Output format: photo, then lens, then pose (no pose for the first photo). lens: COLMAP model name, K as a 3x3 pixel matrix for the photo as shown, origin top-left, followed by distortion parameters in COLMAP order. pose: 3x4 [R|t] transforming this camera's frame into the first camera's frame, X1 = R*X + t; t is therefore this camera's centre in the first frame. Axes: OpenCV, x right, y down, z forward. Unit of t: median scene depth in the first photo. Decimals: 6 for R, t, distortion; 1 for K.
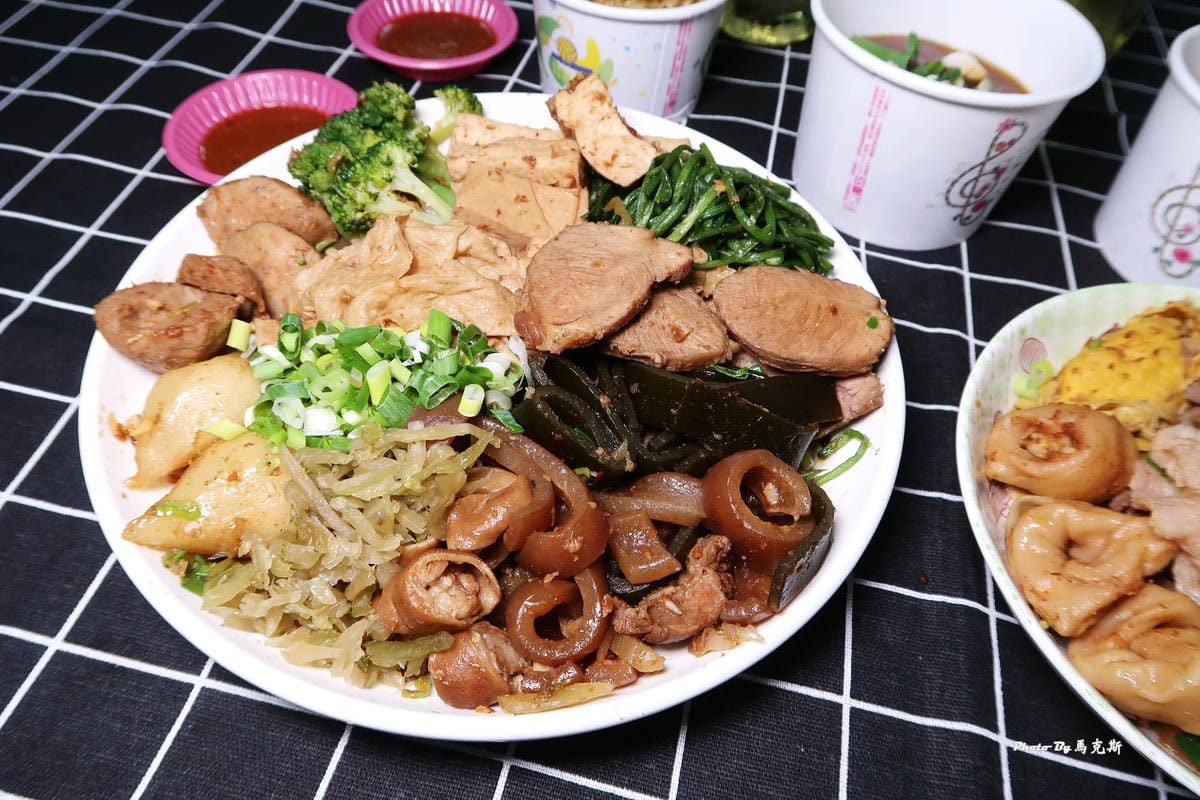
lens RADIAL K [[824.3, 0, 599.8], [0, 824.3, 388.6], [0, 0, 1]] dist [-0.016830, 0.012153]
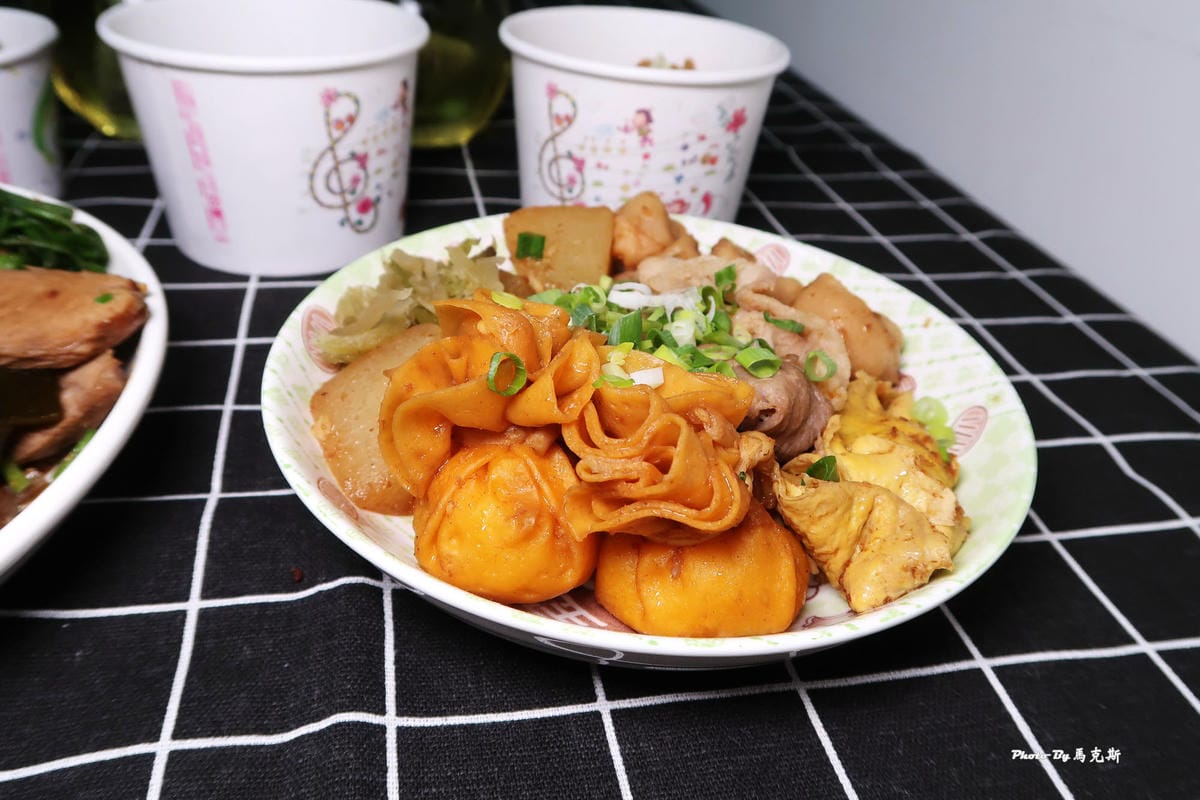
lens RADIAL K [[934.0, 0, 595.6], [0, 934.0, 384.4], [0, 0, 1]] dist [-0.000633, 0.010752]
pose [[0.913257, -0.225359, 0.339375, 0.337276], [0.316344, 0.917199, -0.242224, 0.313581], [-0.256688, 0.328572, 0.908929, 0.084087]]
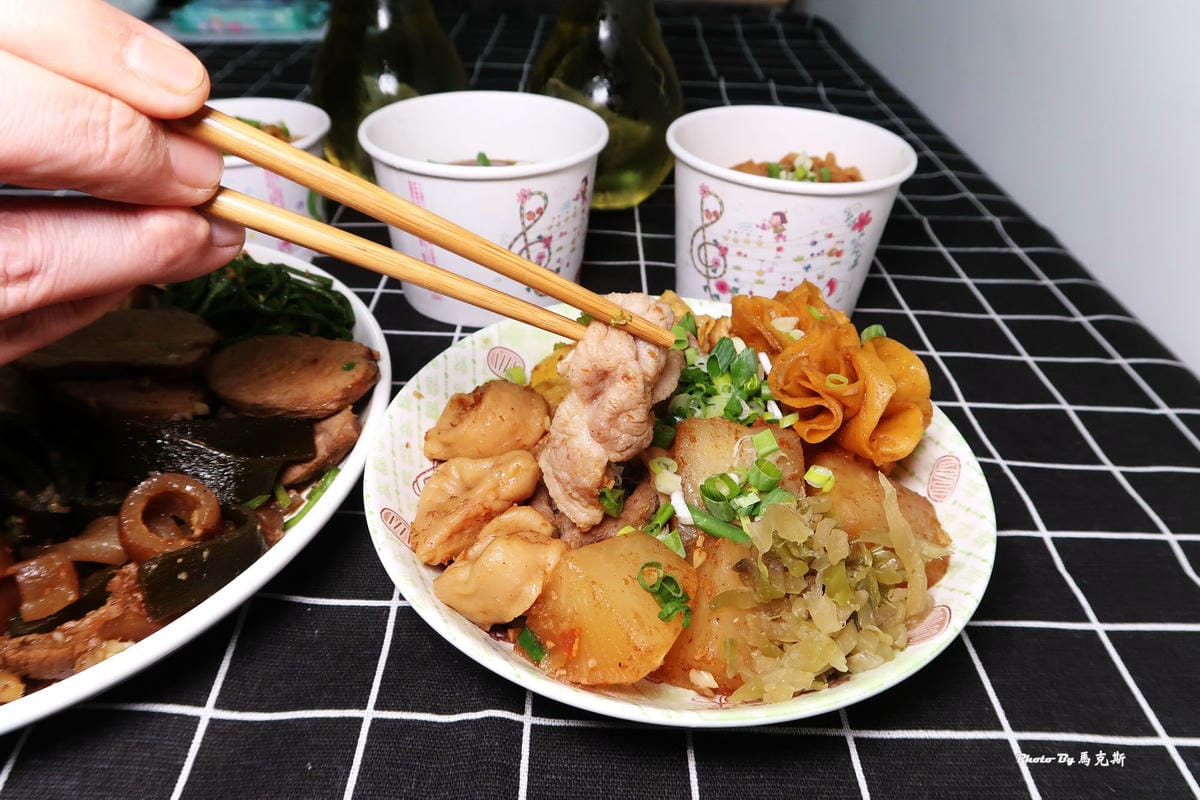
lens RADIAL K [[824.3, 0, 601.5], [0, 824.3, 388.1], [0, 0, 1]] dist [-0.016830, 0.012153]
pose [[0.973844, -0.159660, 0.161670, 0.366498], [0.197791, 0.945869, -0.257313, 0.249265], [-0.111836, 0.282560, 0.952708, -0.033279]]
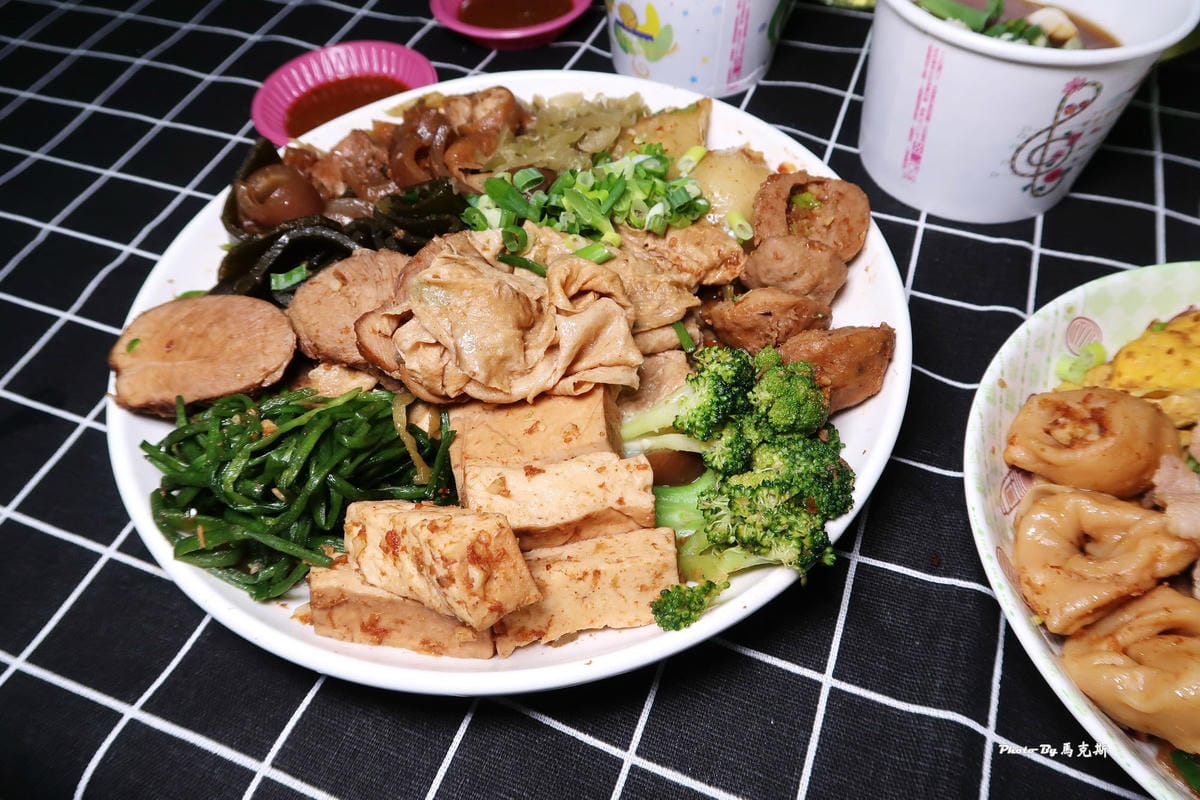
lens RADIAL K [[824.3, 0, 603.5], [0, 824.3, 386.9], [0, 0, 1]] dist [-0.016830, 0.012153]
pose [[0.984915, 0.051495, -0.165199, 0.143257], [-0.047635, 0.998493, 0.027249, 0.015630], [0.166353, -0.018969, 0.985884, 0.001602]]
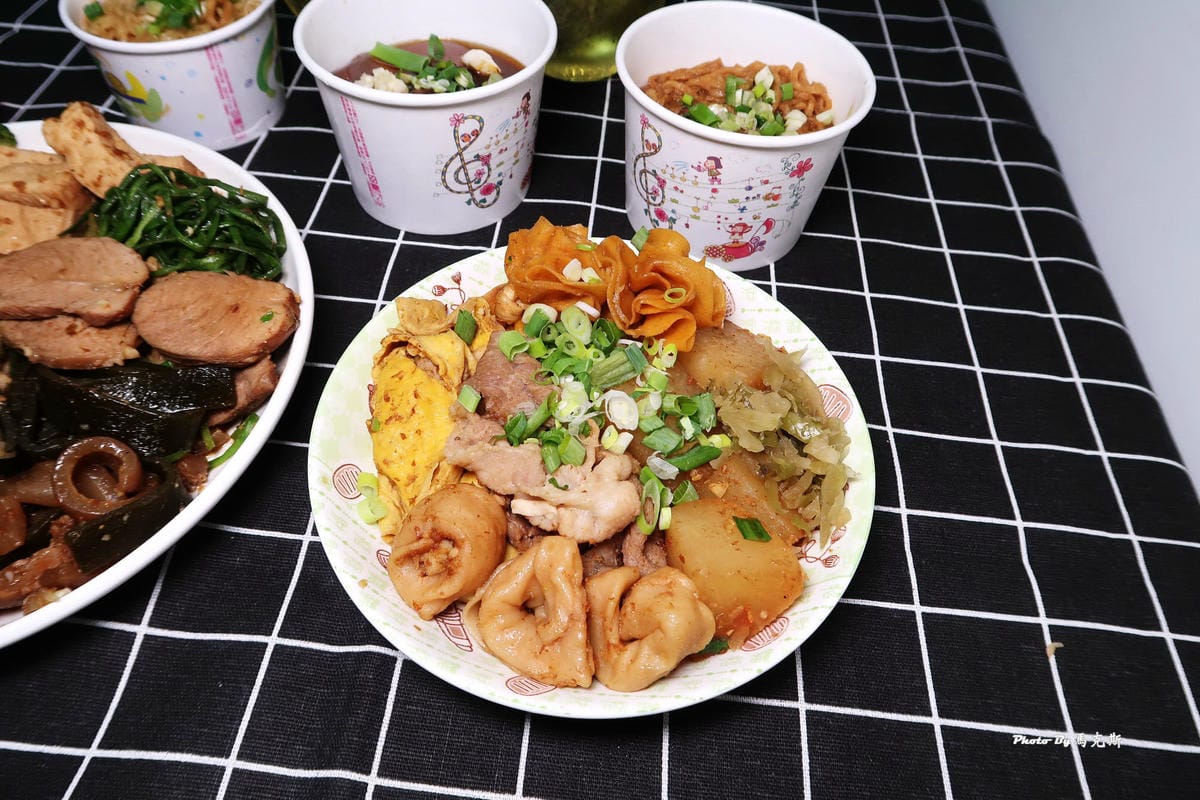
lens RADIAL K [[824.3, 0, 599.1], [0, 824.3, 391.5], [0, 0, 1]] dist [-0.016830, 0.012153]
pose [[0.989966, -0.119822, 0.074904, 0.551562], [0.118732, 0.992747, 0.018853, 0.051860], [-0.076619, -0.009770, 0.997013, -0.142283]]
